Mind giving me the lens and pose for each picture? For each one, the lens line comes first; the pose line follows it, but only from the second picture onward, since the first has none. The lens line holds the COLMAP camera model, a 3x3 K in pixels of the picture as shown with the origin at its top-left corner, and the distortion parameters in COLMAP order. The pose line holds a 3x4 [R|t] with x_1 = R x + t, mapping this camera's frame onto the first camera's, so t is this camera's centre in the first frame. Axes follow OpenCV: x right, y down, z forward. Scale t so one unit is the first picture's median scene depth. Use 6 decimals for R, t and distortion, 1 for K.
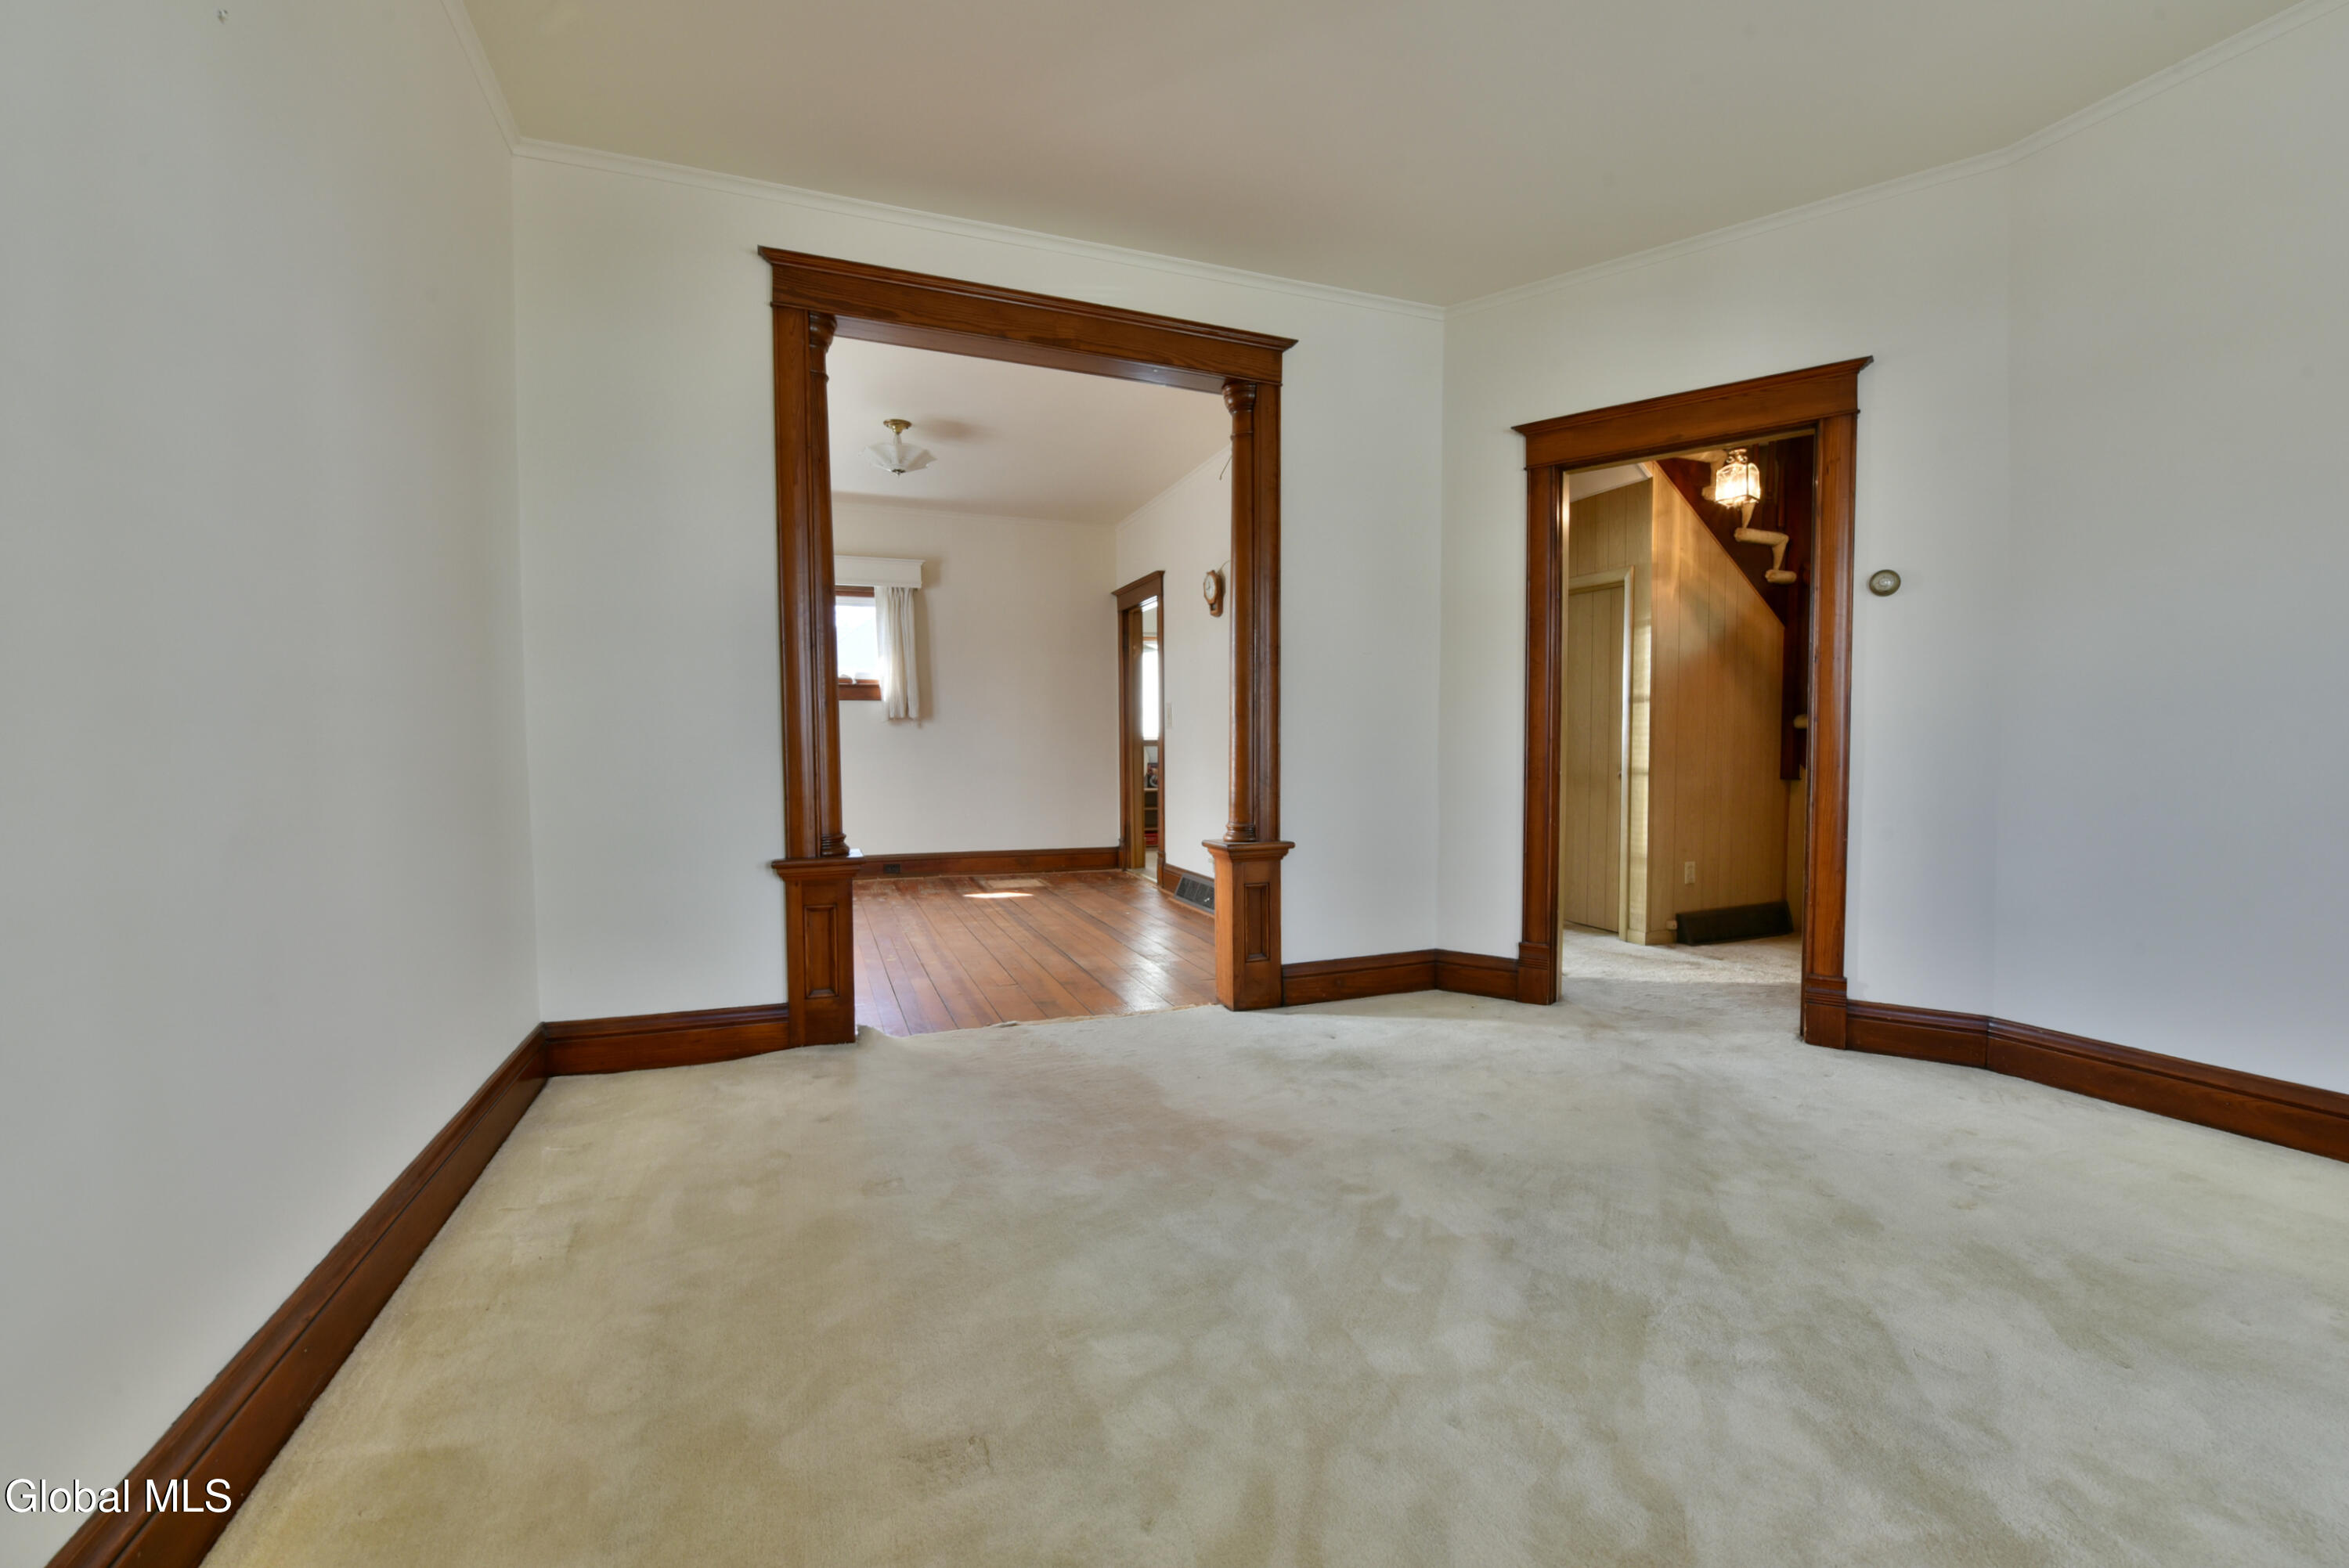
lens RADIAL K [[992.9, 0, 1218.0], [0, 992.9, 784.1], [0, 0, 1]] dist [-0.002364, -0.015463]
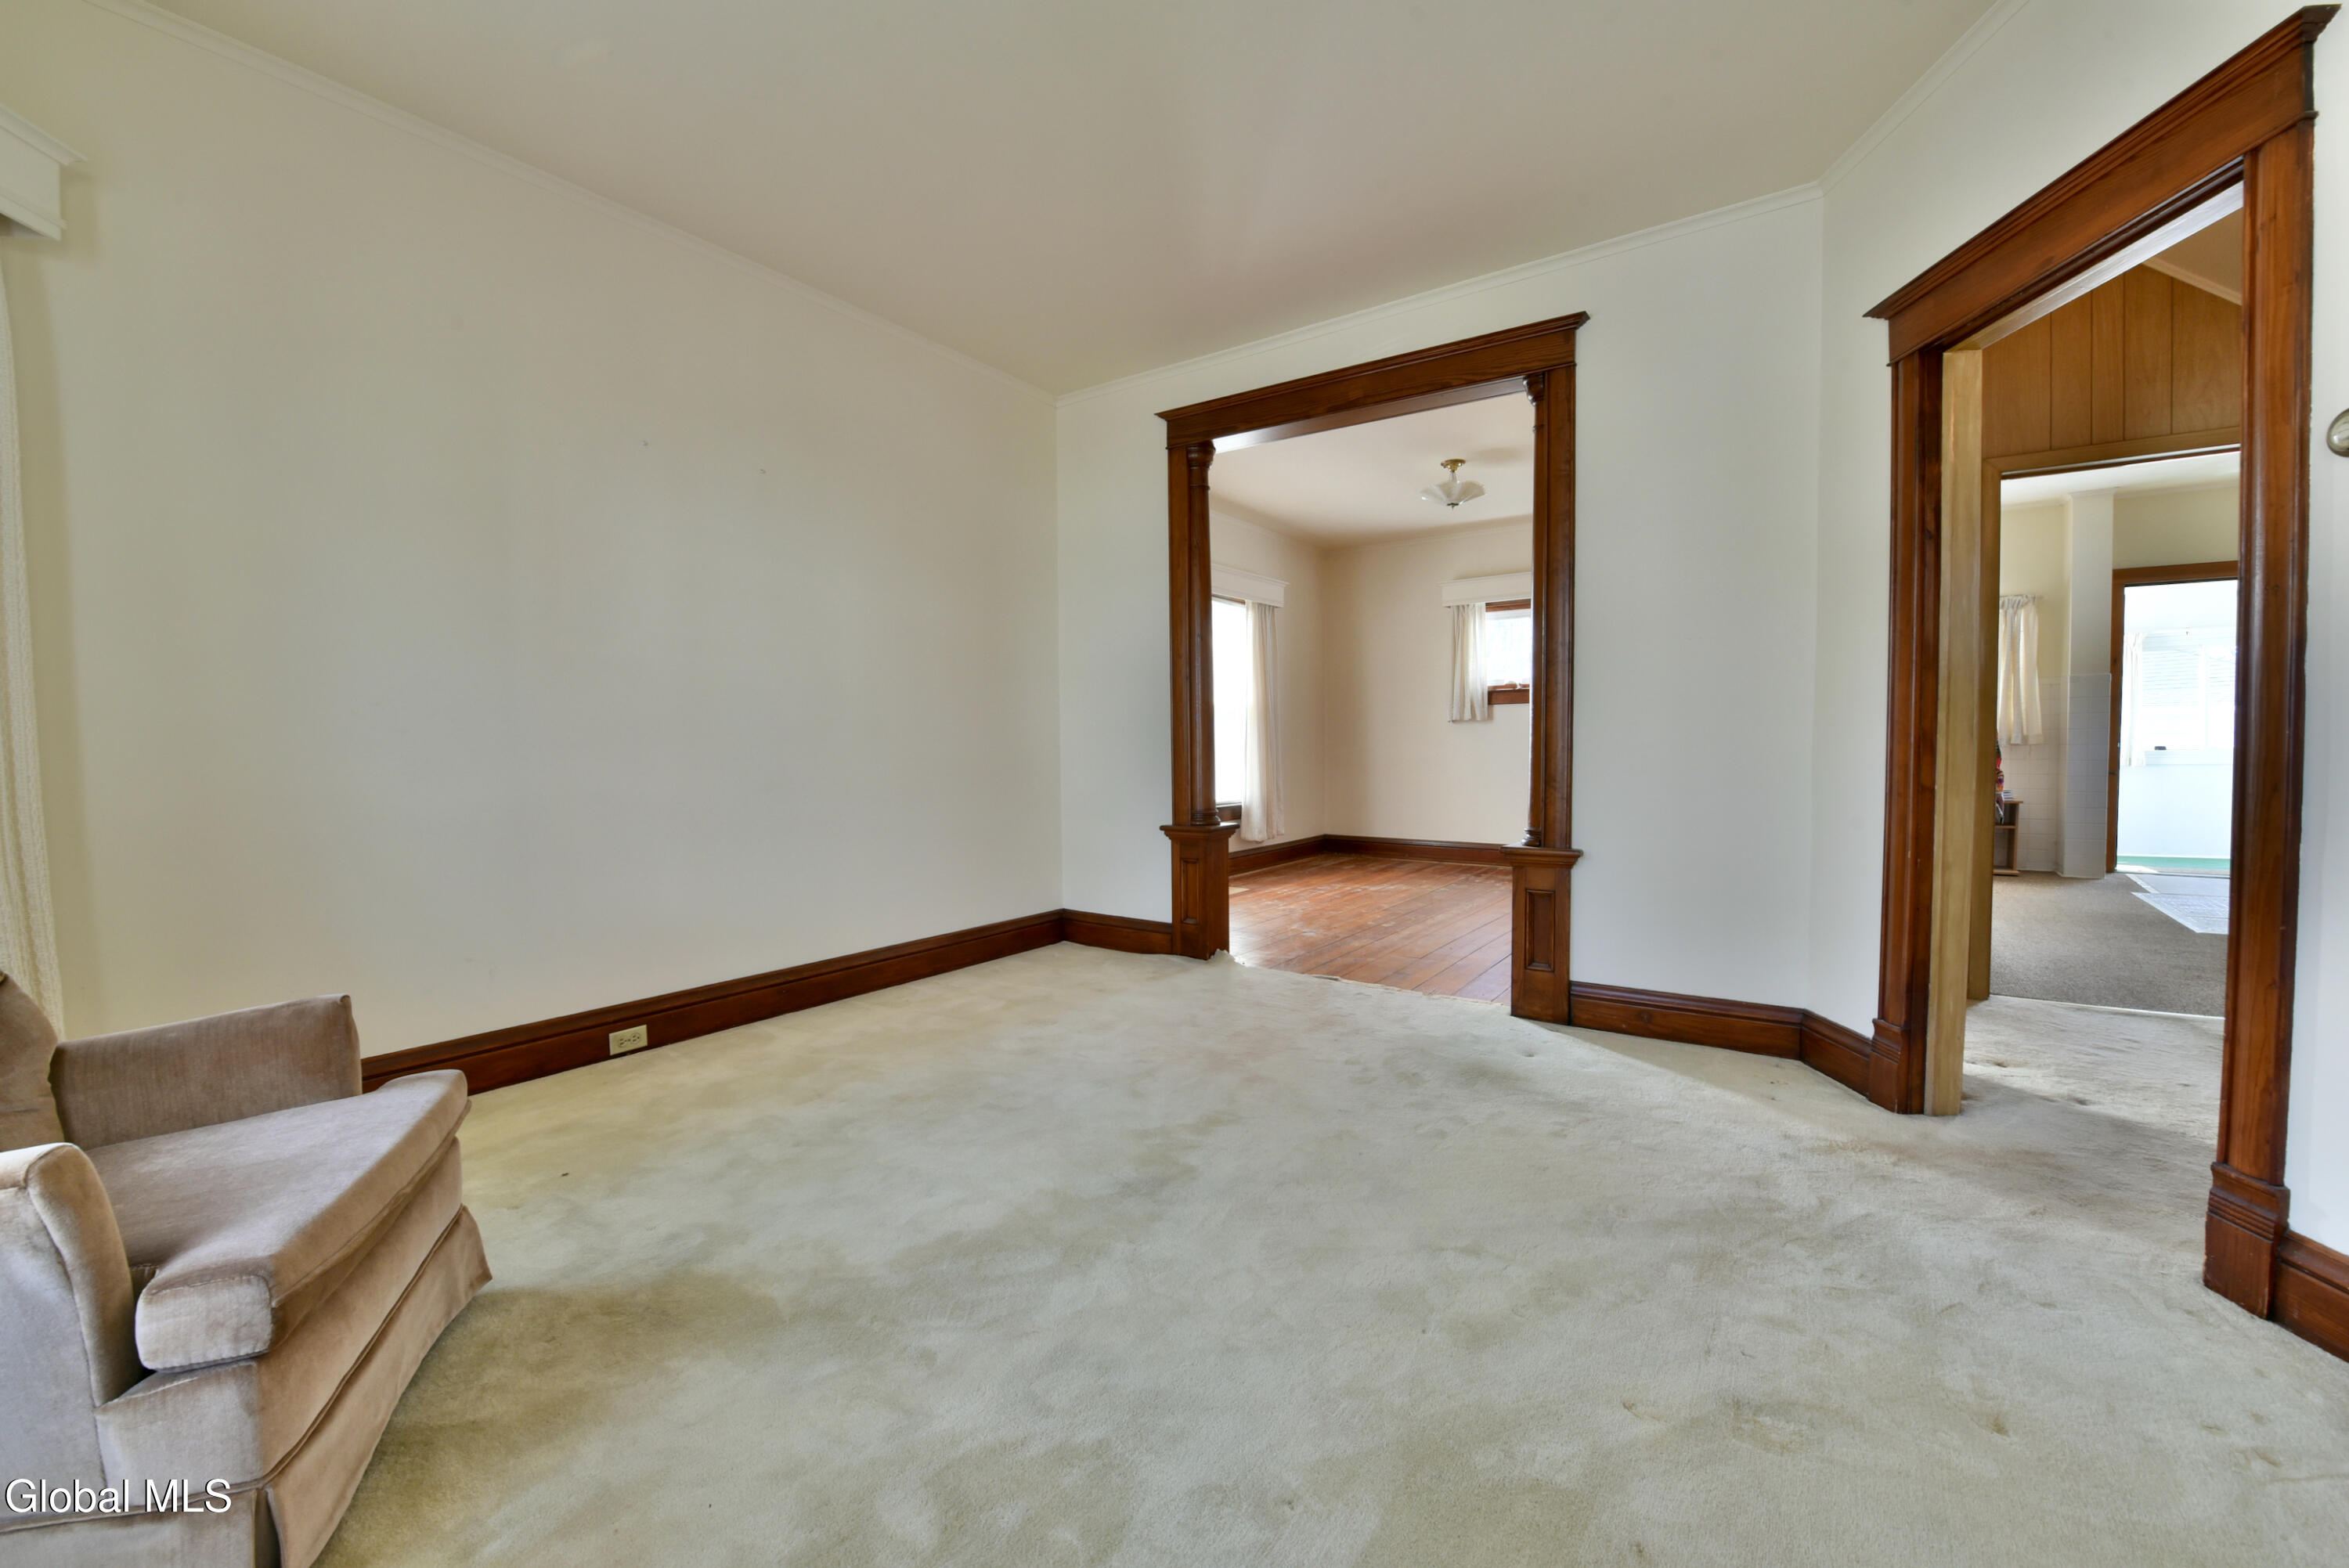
lens RADIAL K [[973.6, 0, 1174.5], [0, 973.6, 784.0], [0, 0, 1]] dist [-0.017439, -0.000803]
pose [[0.535542, 0.034427, -0.843807, 0.674343], [-0.030378, 0.999307, 0.021491, -0.013171], [0.843962, 0.014124, 0.536217, 0.202292]]
